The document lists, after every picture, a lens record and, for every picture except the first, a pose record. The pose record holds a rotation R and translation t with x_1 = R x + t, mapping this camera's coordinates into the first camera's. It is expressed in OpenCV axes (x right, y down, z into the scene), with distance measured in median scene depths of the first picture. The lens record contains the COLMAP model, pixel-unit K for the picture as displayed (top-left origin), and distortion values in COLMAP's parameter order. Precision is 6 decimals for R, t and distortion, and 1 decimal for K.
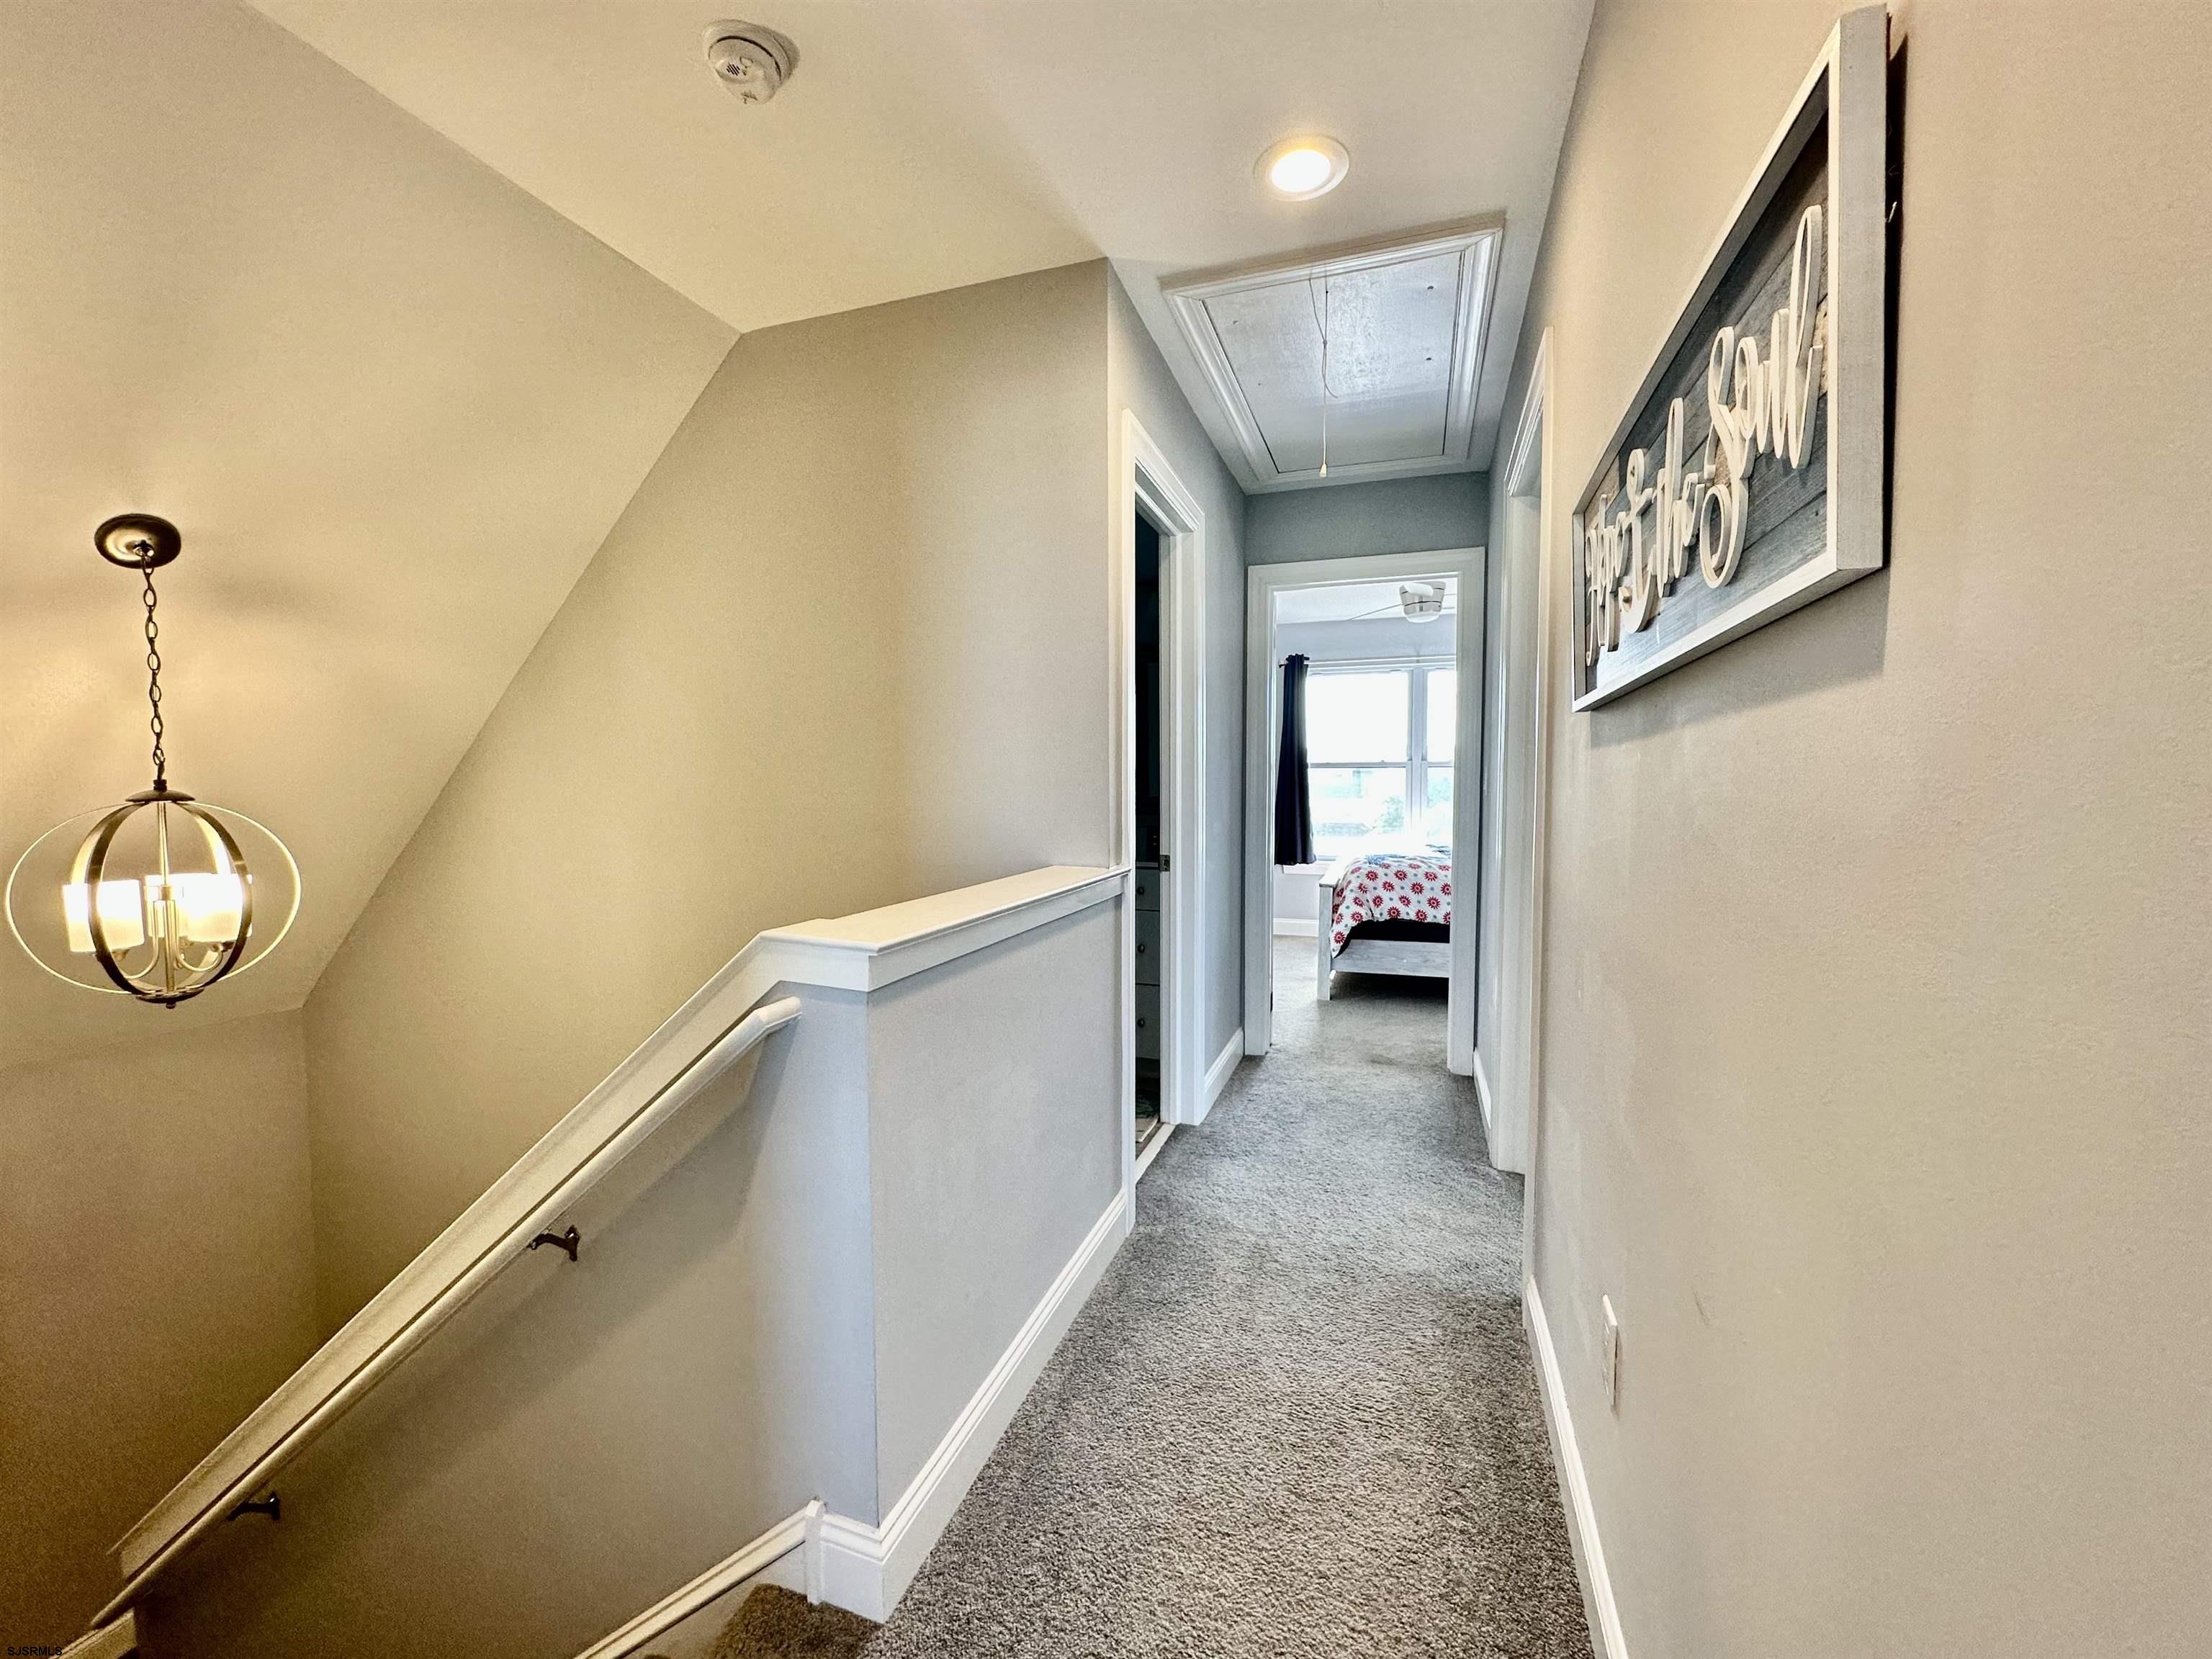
lens RADIAL K [[874.4, 0, 1109.7], [0, 874.4, 822.0], [0, 0, 1]] dist [-0.000044, 0.000642]
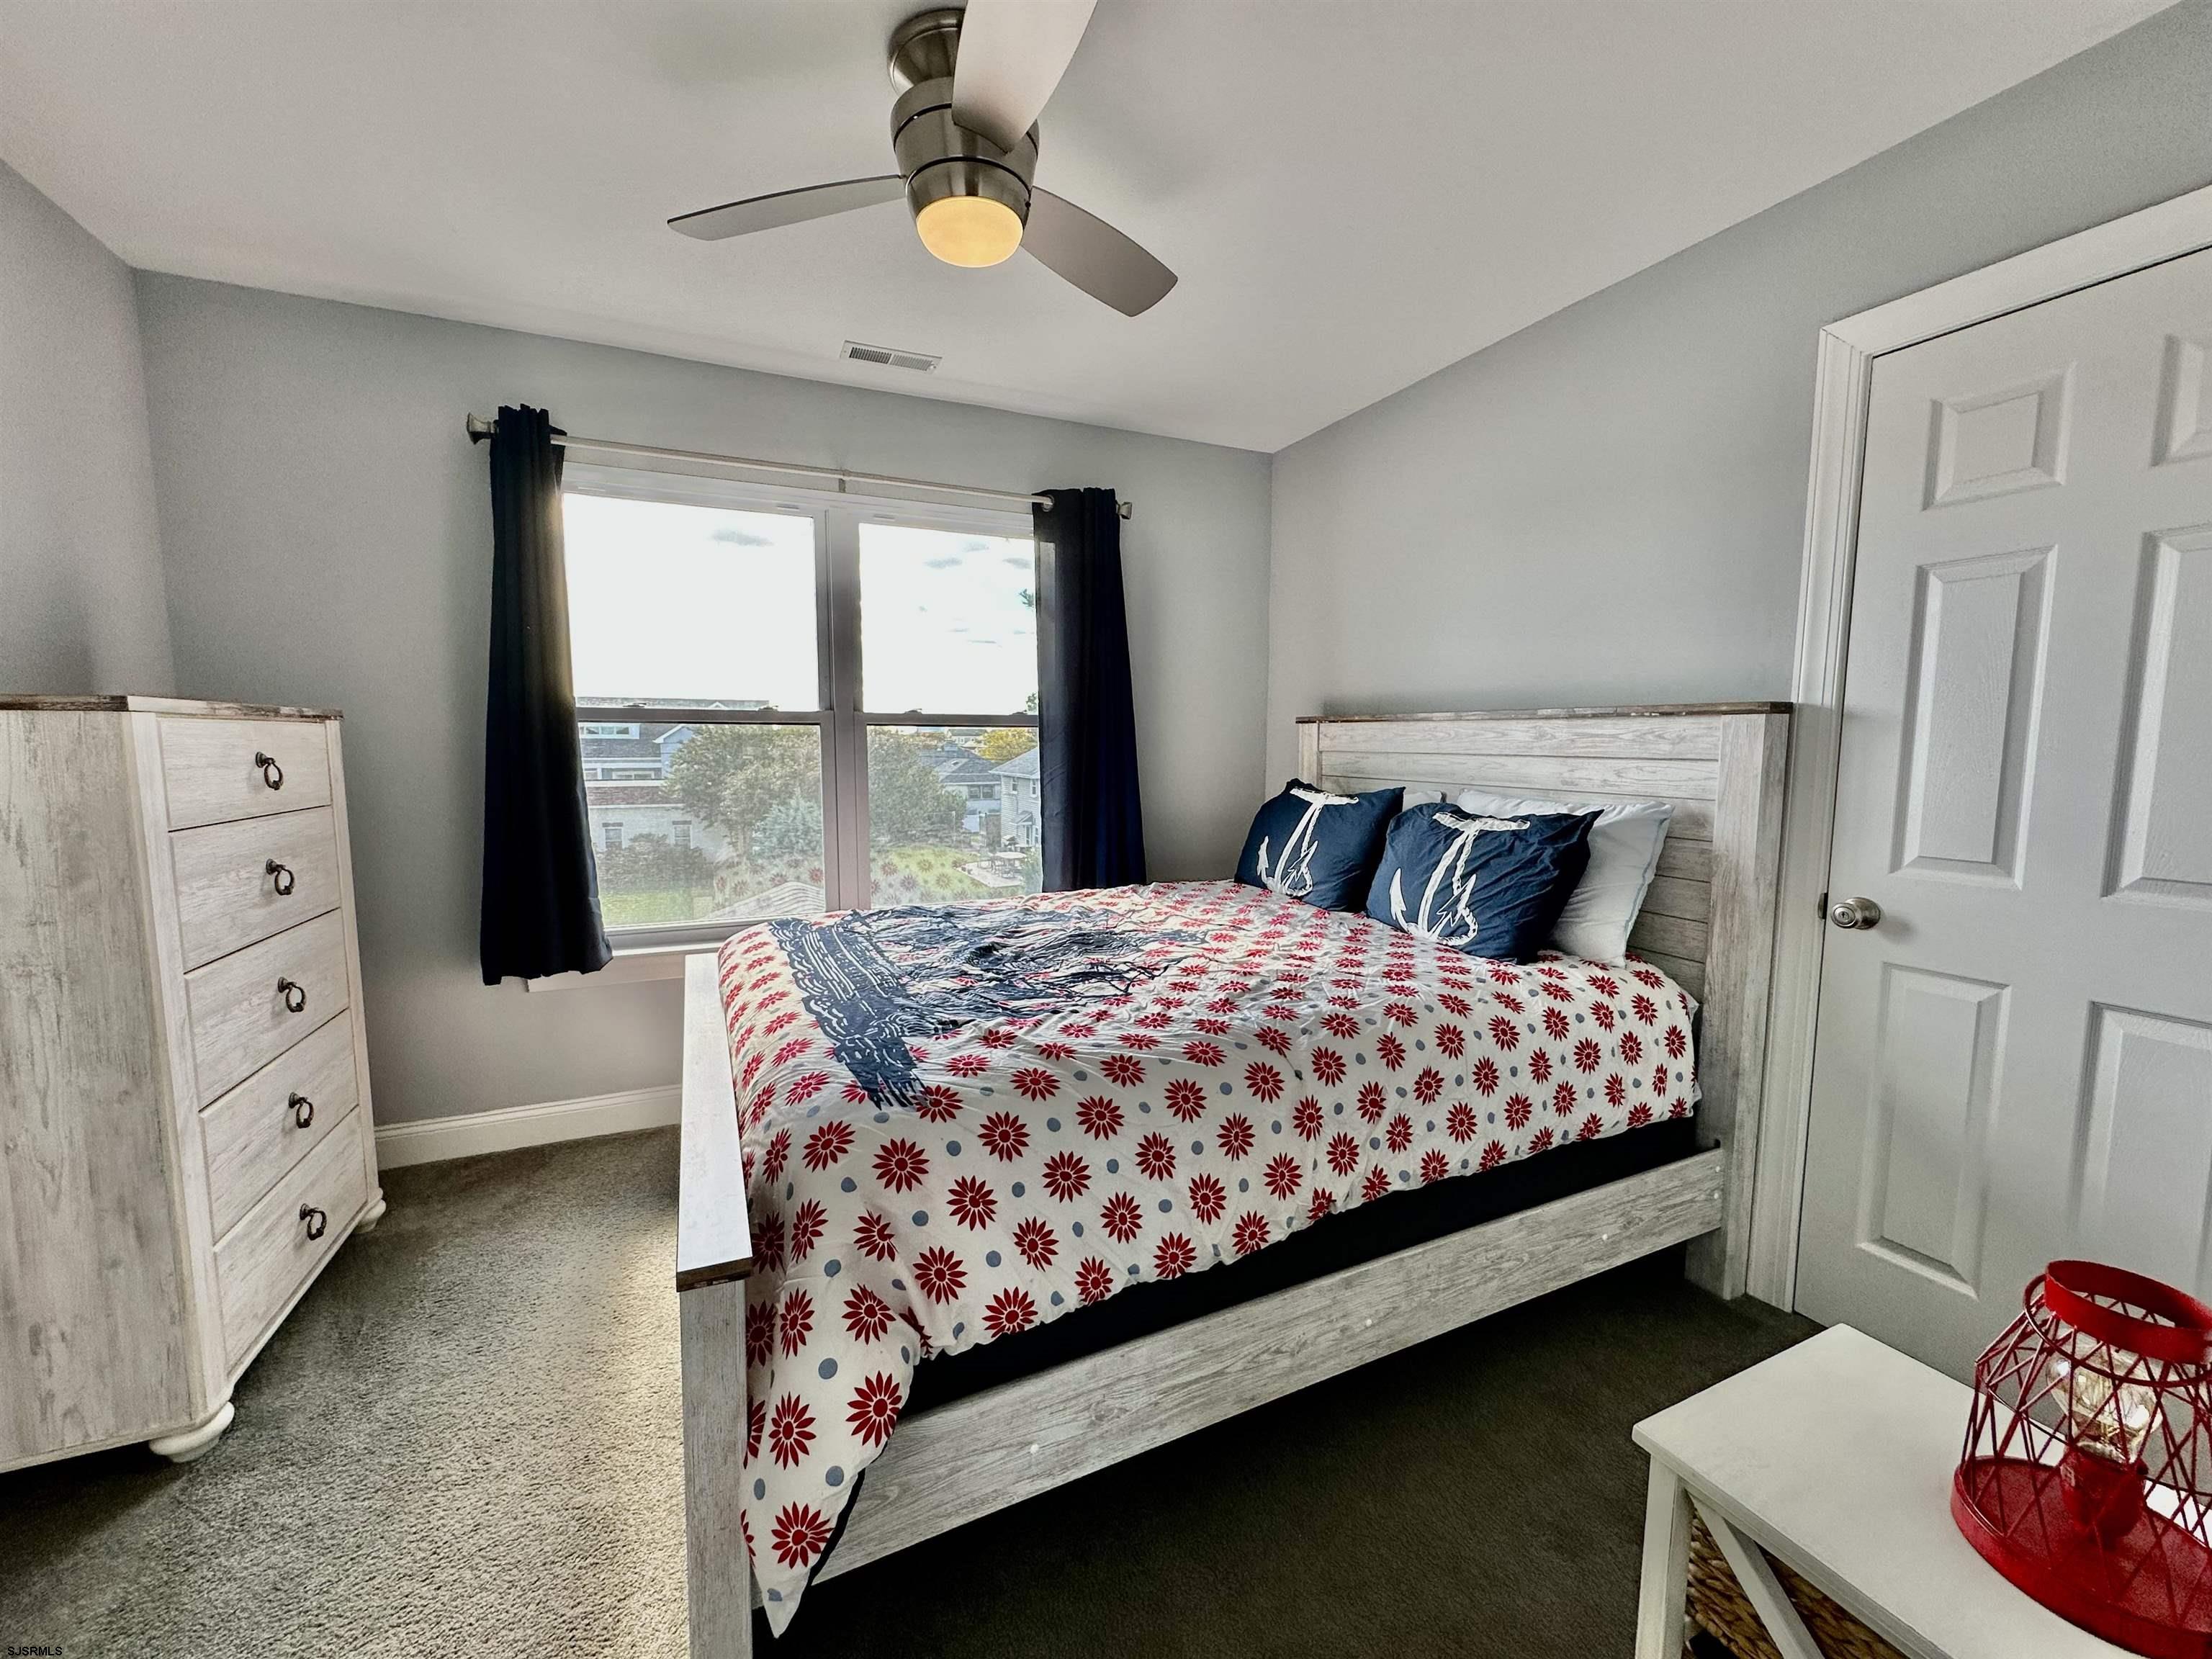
lens RADIAL K [[874.4, 0, 1103.4], [0, 874.4, 824.9], [0, 0, 1]] dist [-0.000044, 0.000642]
pose [[0.724217, -0.063363, 0.686655, 0.160728], [0.024595, 0.997509, 0.066107, -0.045738], [-0.689133, -0.030988, 0.723972, 0.713253]]
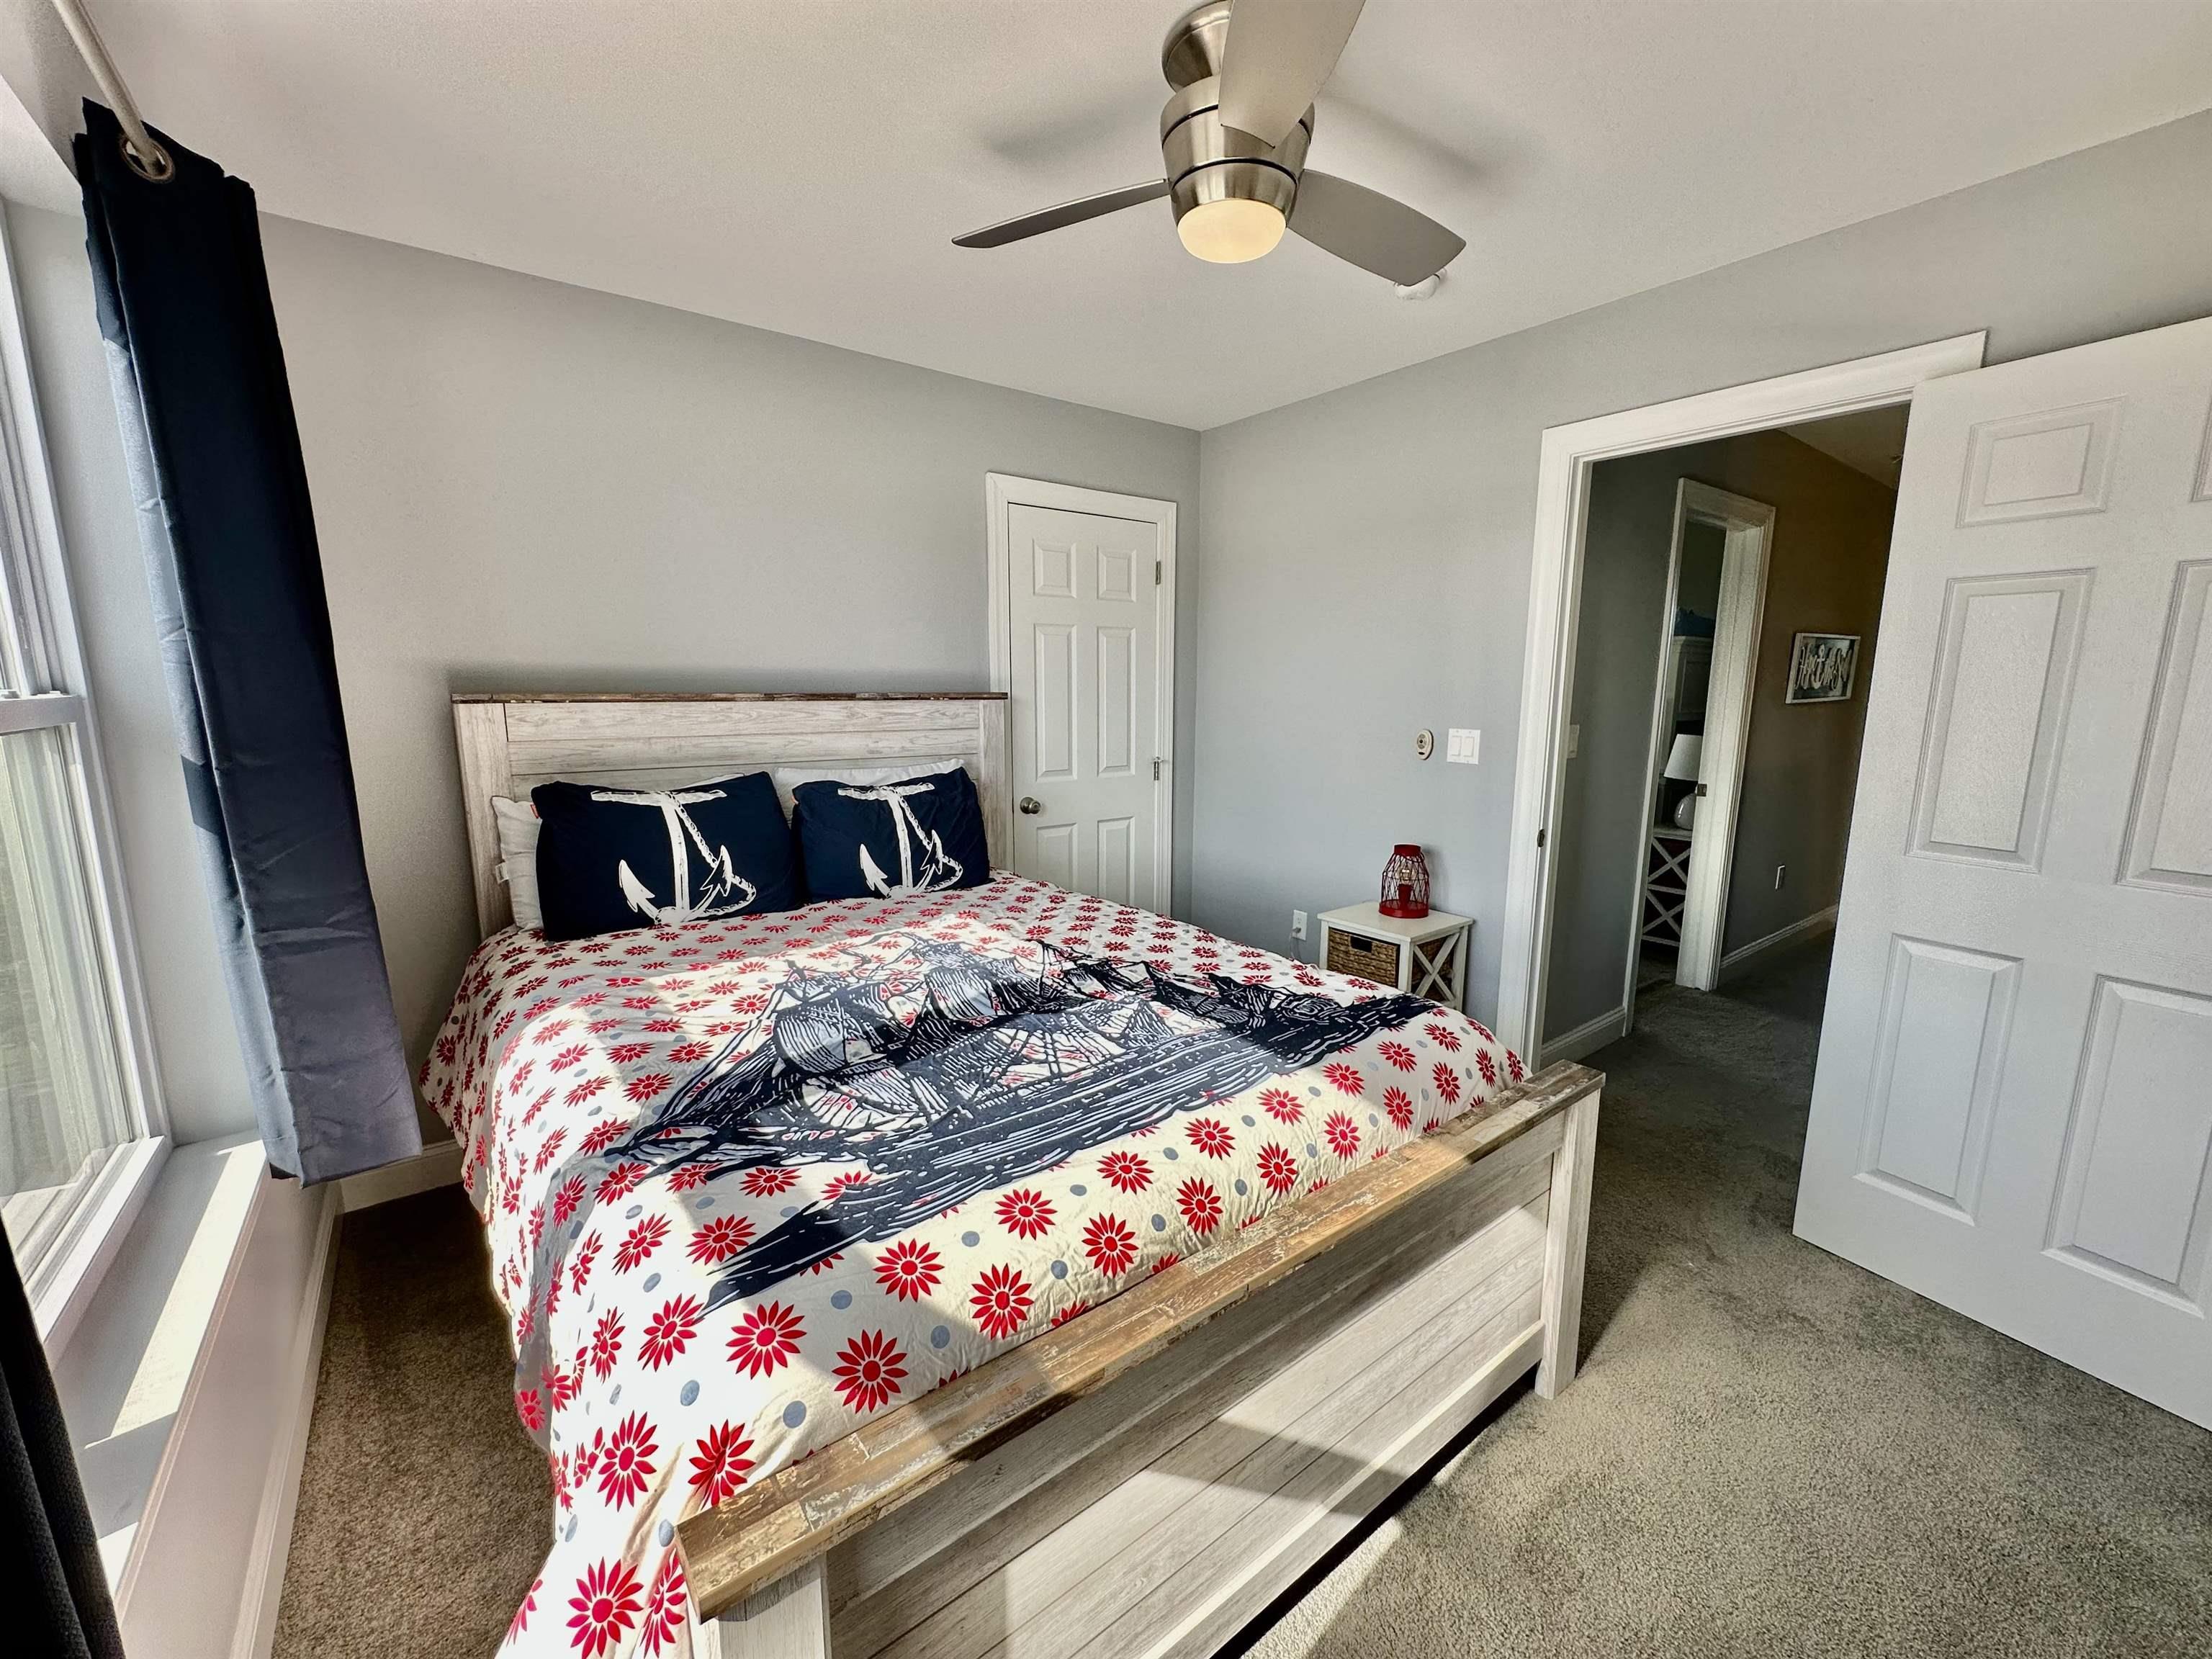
lens RADIAL K [[874.4, 0, 1102.1], [0, 874.4, 825.0], [0, 0, 1]] dist [-0.000044, 0.000642]
pose [[-0.829837, -0.094749, 0.549902, 0.194172], [0.018335, 0.980316, 0.196580, -0.083926], [-0.557704, 0.173212, -0.811766, 1.147867]]
